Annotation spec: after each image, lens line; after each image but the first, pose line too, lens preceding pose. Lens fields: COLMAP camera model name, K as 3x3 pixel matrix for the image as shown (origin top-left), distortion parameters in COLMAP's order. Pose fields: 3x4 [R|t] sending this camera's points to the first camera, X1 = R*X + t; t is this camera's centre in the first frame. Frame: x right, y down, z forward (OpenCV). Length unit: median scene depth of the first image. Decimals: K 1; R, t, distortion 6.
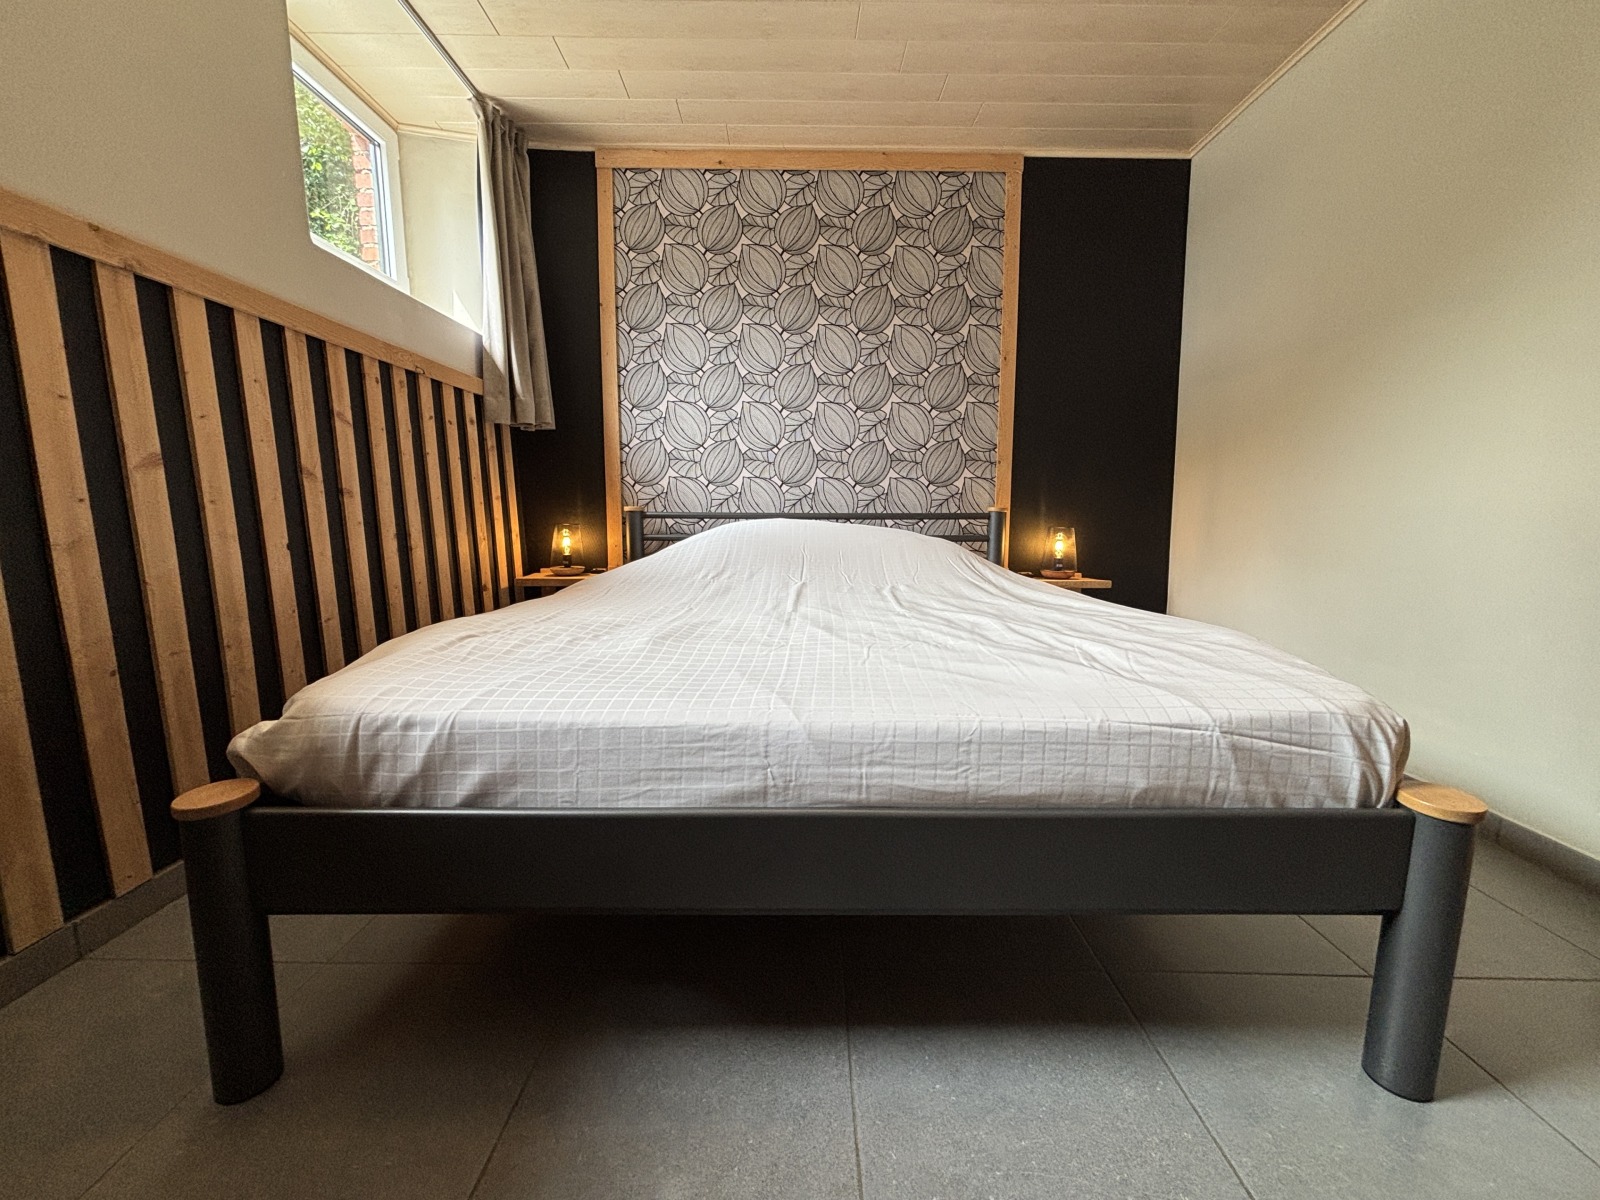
lens RADIAL K [[645.6, 0, 800.7], [0, 645.6, 598.4], [0, 0, 1]] dist [-0.004884, -0.000288]
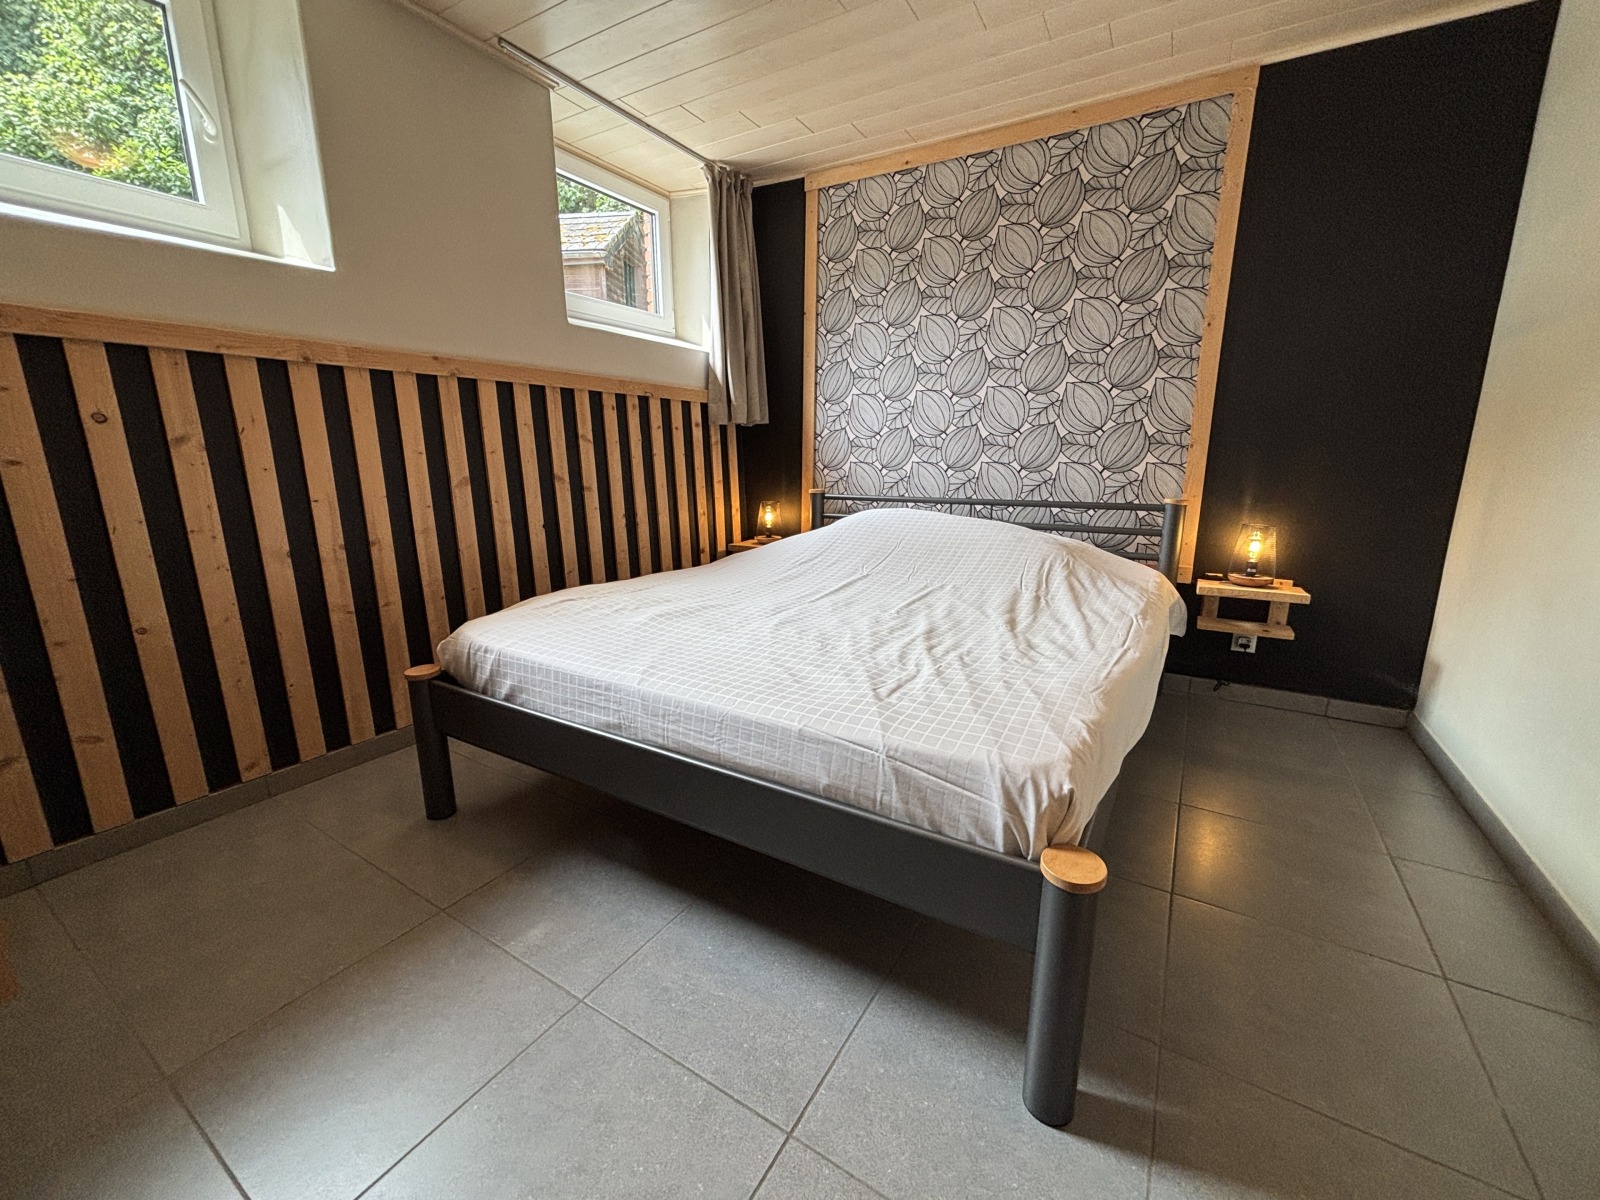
lens RADIAL K [[645.6, 0, 802.4], [0, 645.6, 601.3], [0, 0, 1]] dist [-0.004884, -0.000288]
pose [[0.857115, 0.110673, -0.503095, 0.340156], [-0.066304, 0.992226, 0.105313, -0.062740], [0.510840, -0.056908, 0.857790, -0.035208]]
